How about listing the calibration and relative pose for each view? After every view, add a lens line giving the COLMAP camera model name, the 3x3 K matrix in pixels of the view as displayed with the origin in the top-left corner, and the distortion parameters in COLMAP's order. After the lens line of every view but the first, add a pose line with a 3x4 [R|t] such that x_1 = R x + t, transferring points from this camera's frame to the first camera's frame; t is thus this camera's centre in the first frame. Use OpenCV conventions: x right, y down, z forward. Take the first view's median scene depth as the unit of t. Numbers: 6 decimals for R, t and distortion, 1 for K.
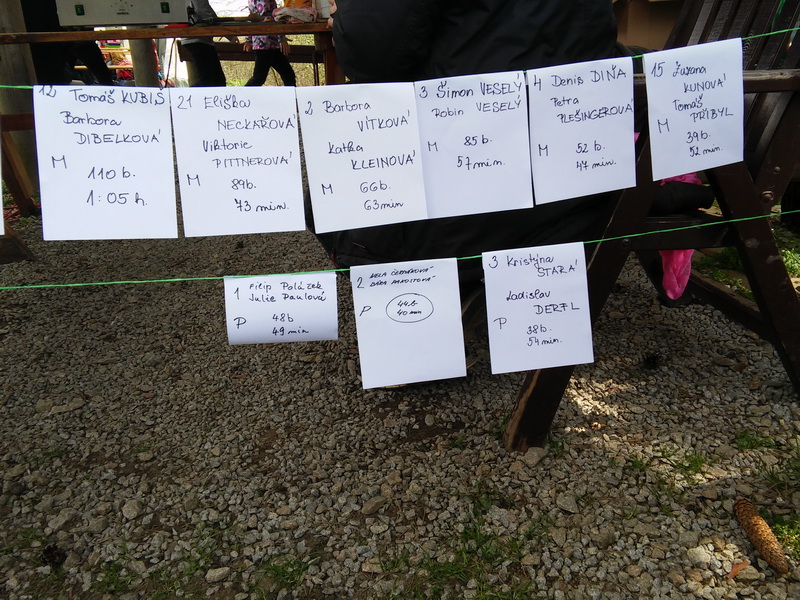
lens RADIAL K [[676.0, 0, 400.0], [0, 676.0, 300.0], [0, 0, 1]] dist [0.071304, -0.138194]
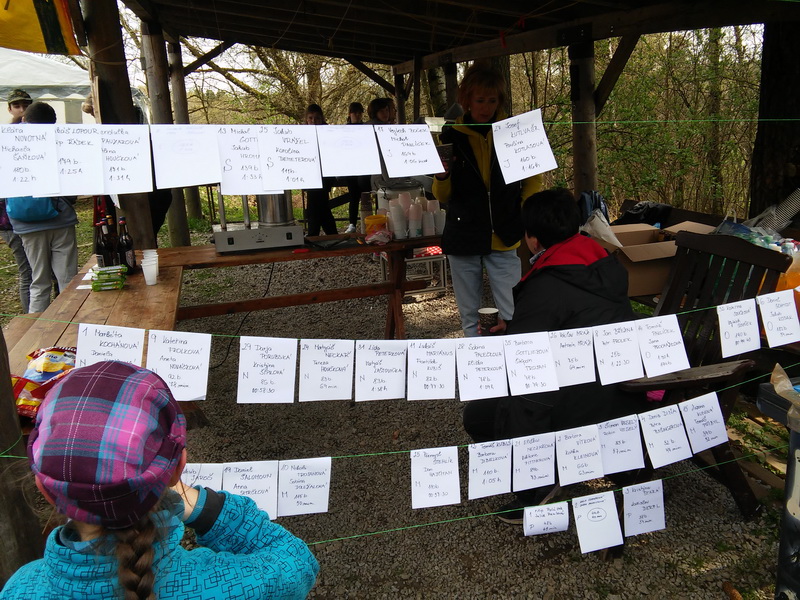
lens RADIAL K [[676.0, 0, 400.0], [0, 676.0, 300.0], [0, 0, 1]] dist [0.071304, -0.138194]
pose [[0.994128, -0.028228, 0.104467, -0.650205], [0.037170, 0.995717, -0.084657, -0.404771], [-0.101630, 0.088043, 0.990919, -0.987671]]
